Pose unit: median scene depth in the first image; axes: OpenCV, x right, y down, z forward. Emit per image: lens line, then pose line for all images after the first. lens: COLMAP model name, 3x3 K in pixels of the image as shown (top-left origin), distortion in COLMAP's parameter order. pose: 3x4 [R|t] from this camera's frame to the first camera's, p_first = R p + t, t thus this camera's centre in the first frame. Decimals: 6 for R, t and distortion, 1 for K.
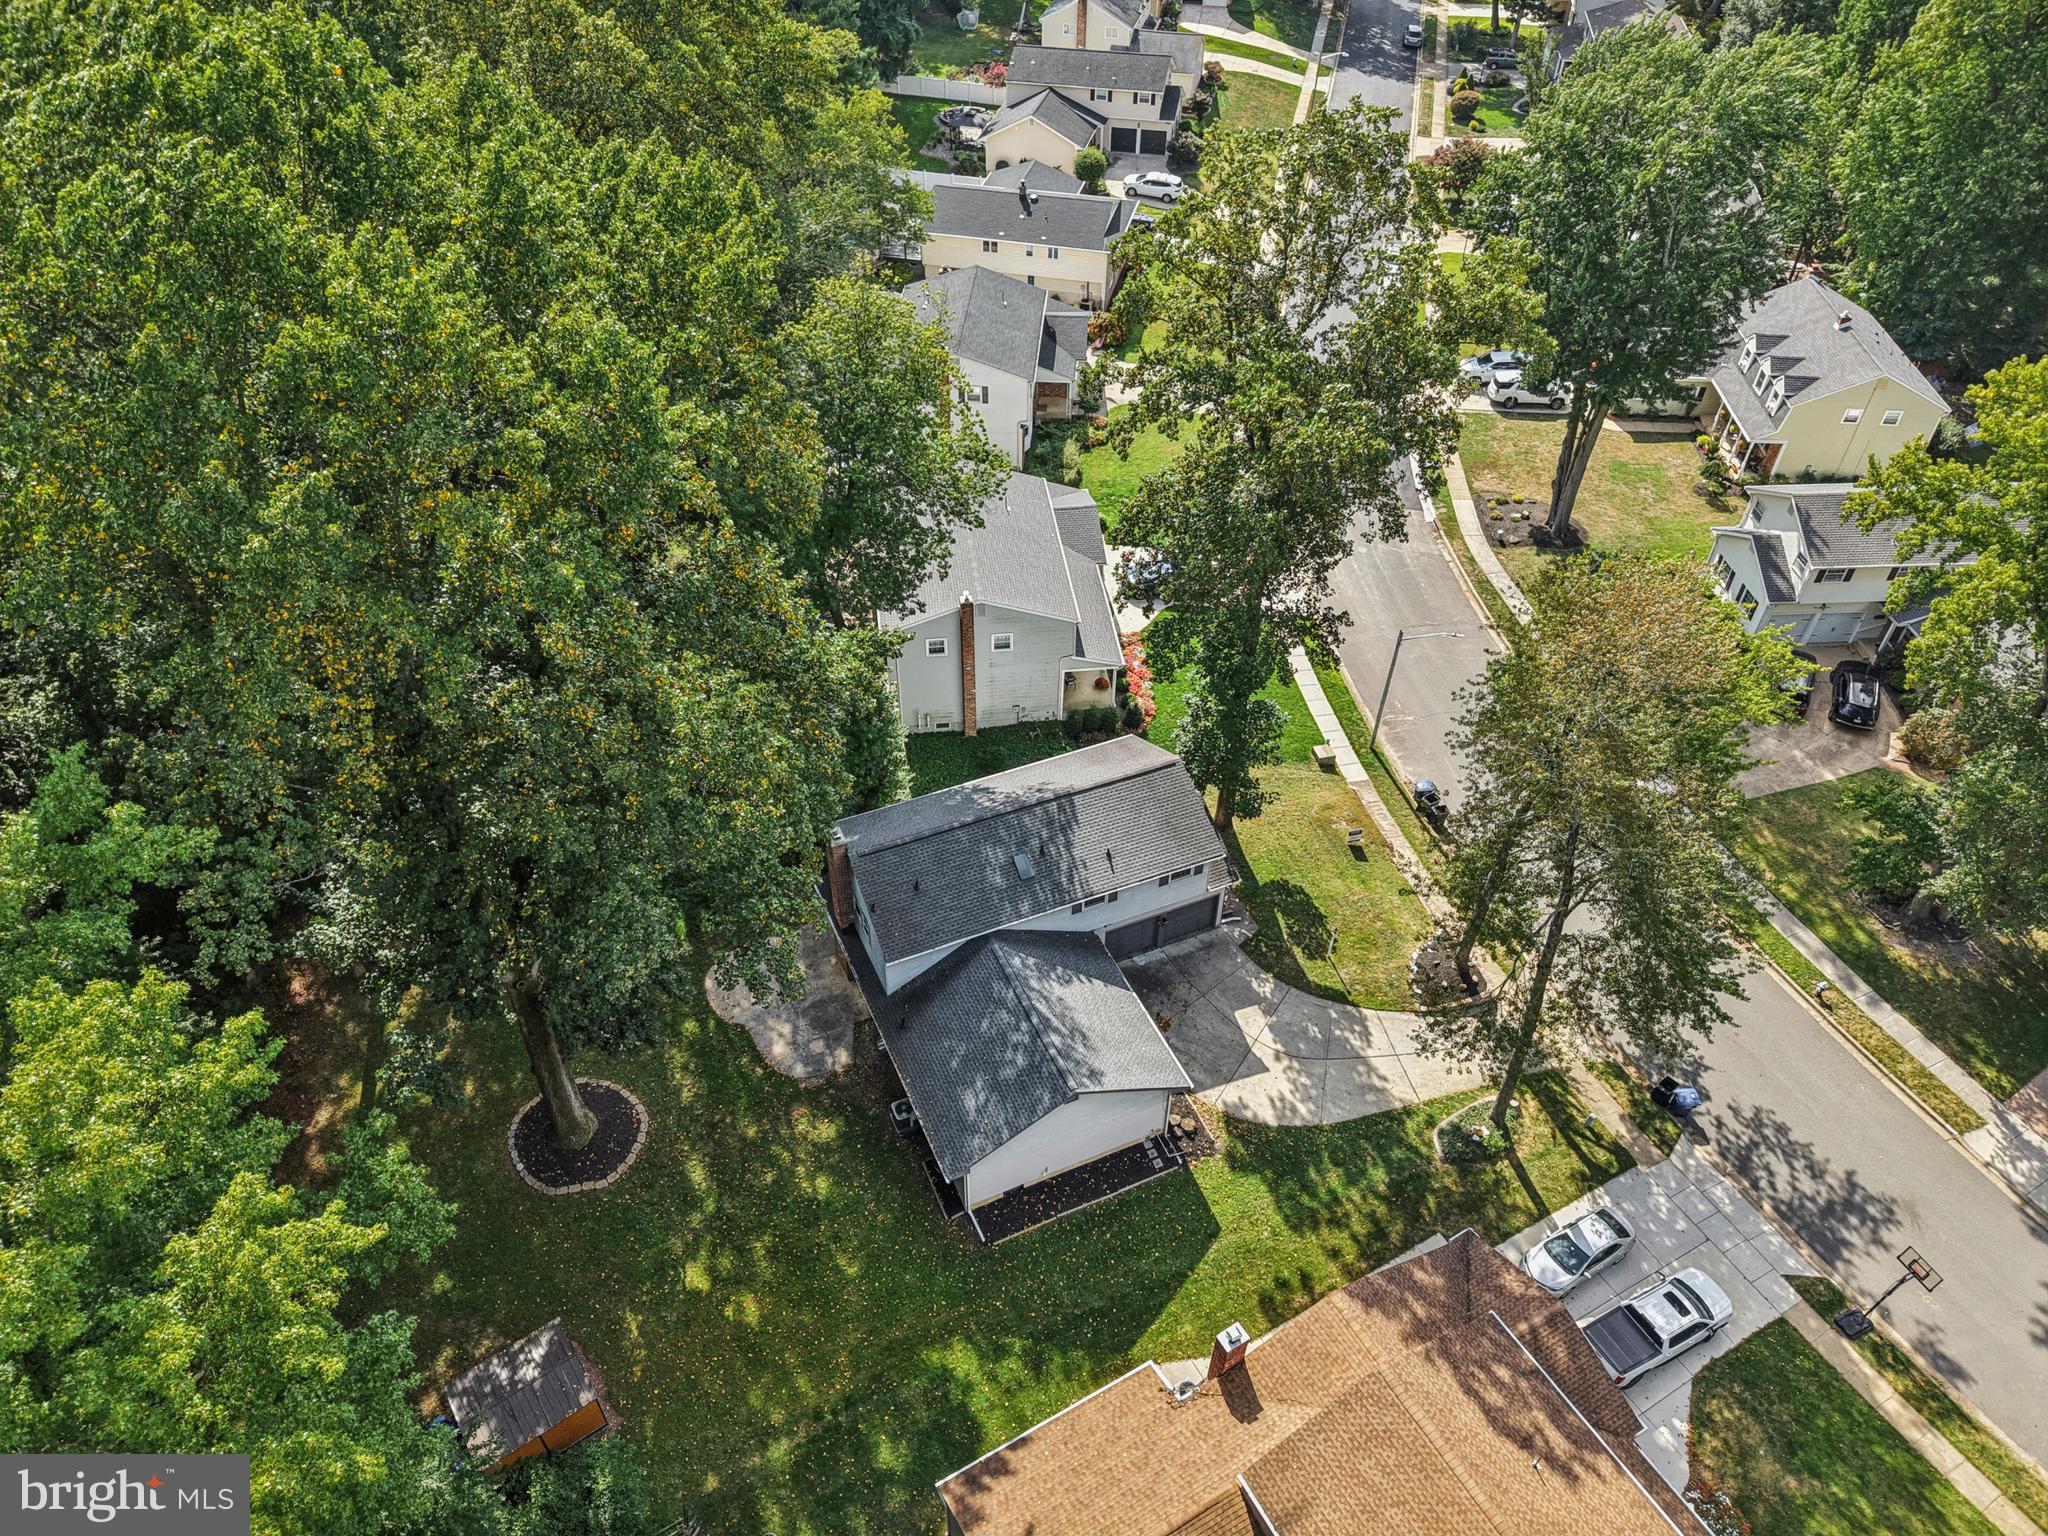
lens RADIAL K [[1403.2, 0, 1022.4], [0, 1403.2, 770.9], [0, 0, 1]] dist [0.027910, -0.010677]
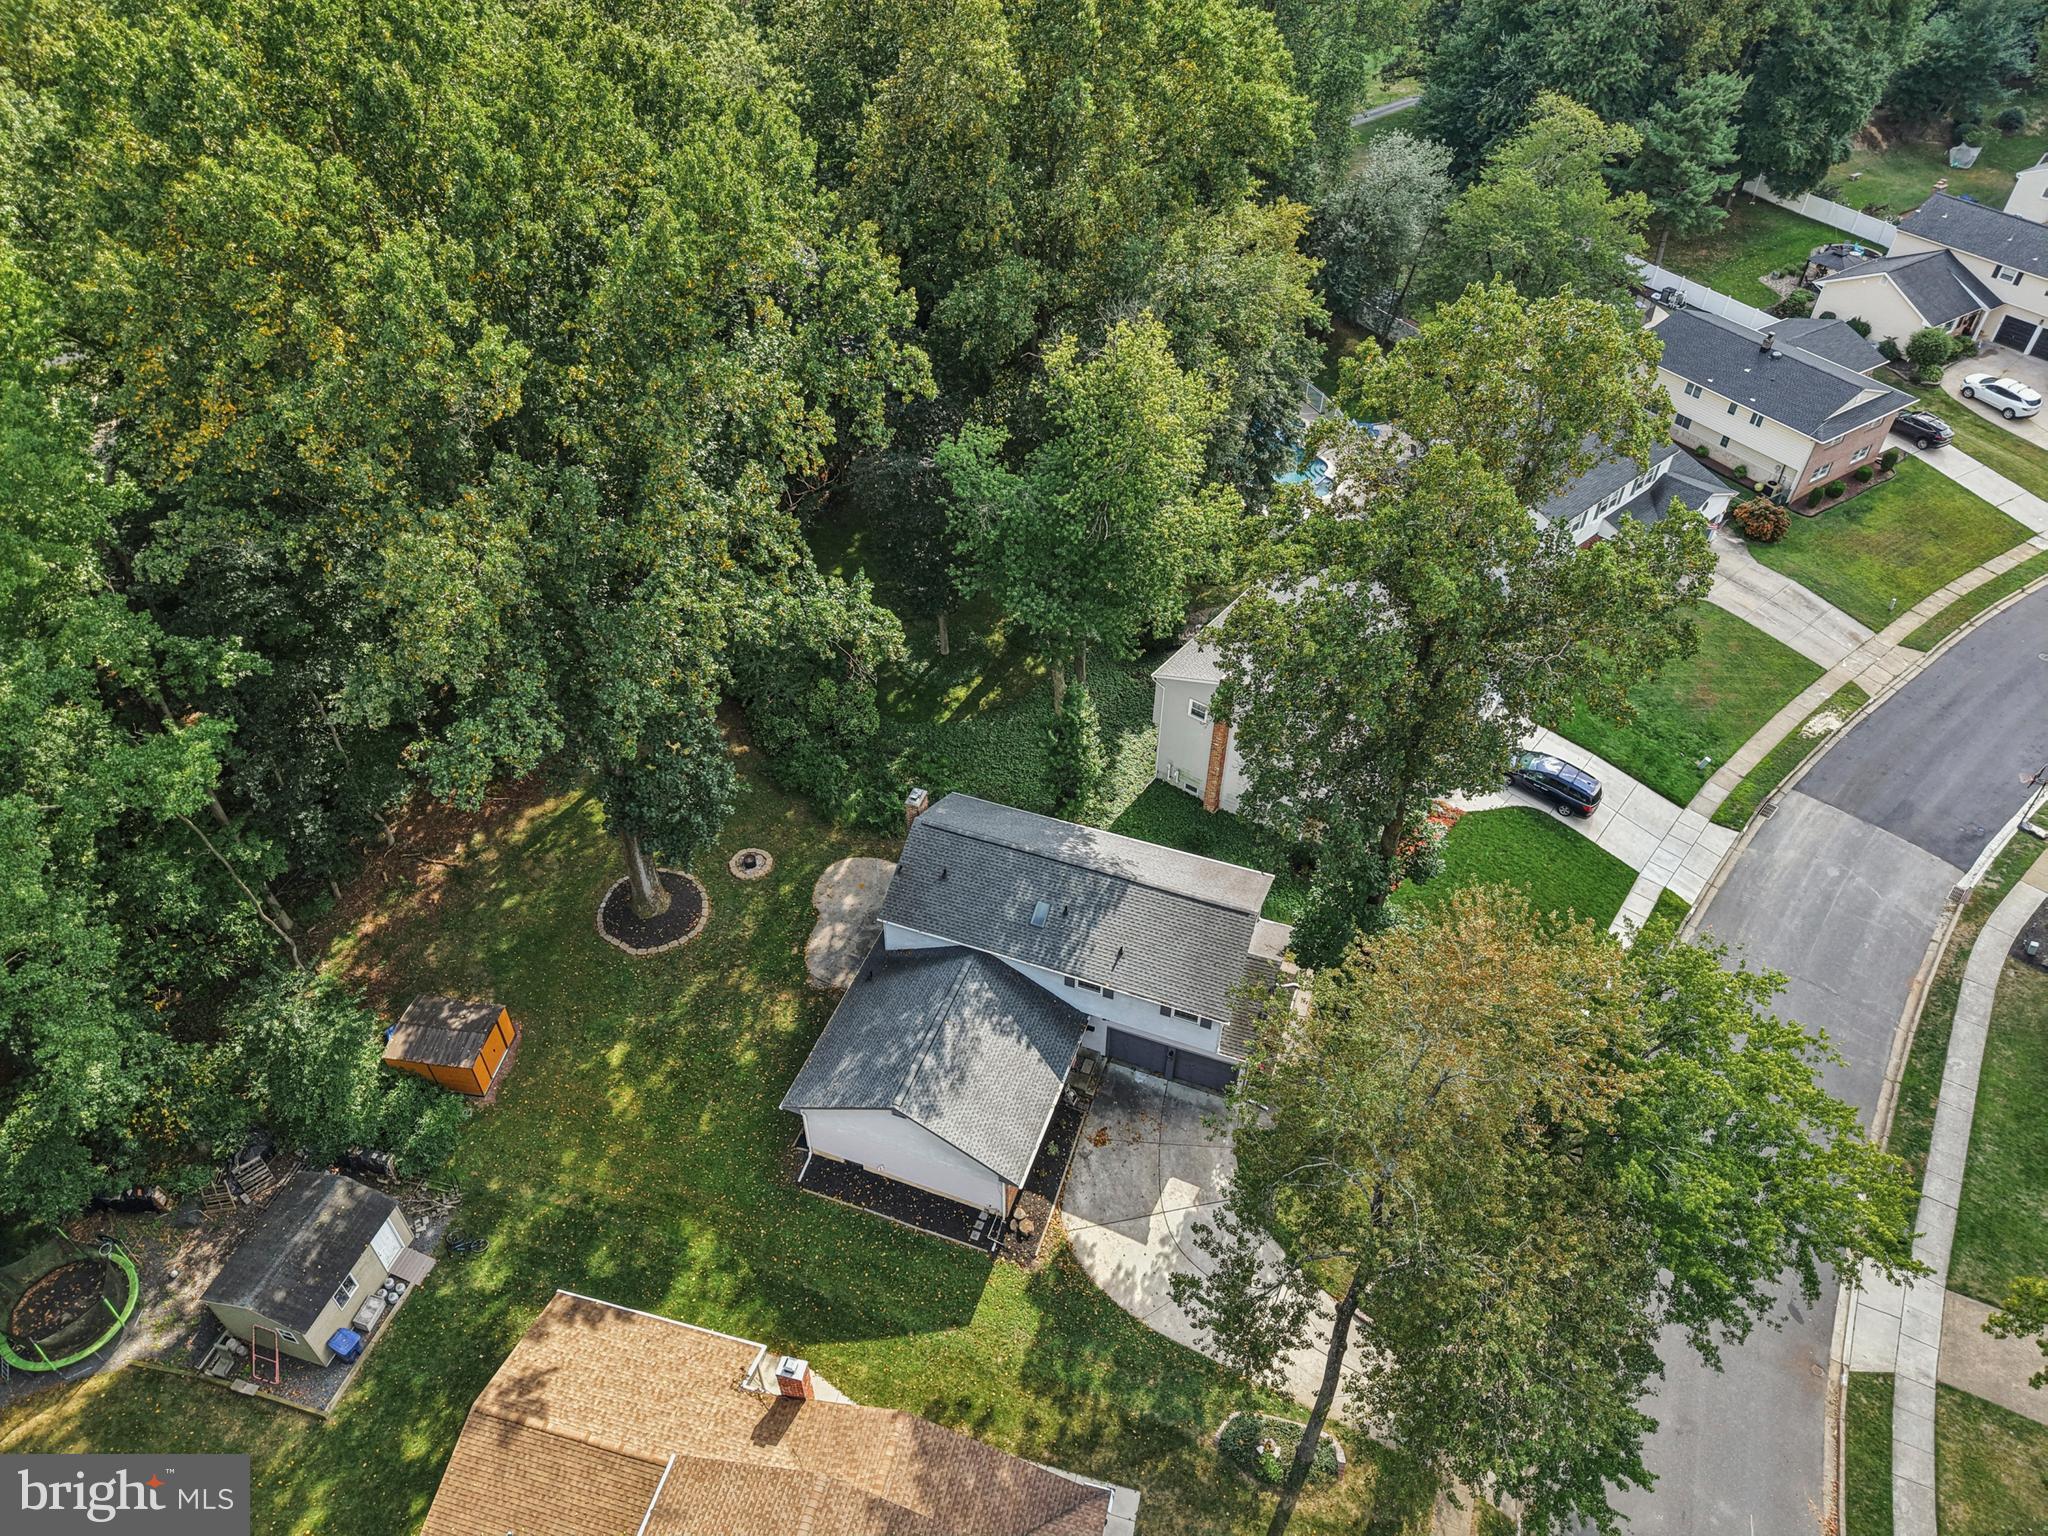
lens RADIAL K [[1403.2, 0, 1020.4], [0, 1403.2, 761.4], [0, 0, 1]] dist [0.027910, -0.010677]
pose [[0.717653, 0.462752, -0.520417, 0.478046], [-0.471325, 0.872883, 0.126207, -0.153651], [0.512666, 0.154713, 0.844534, 0.120842]]
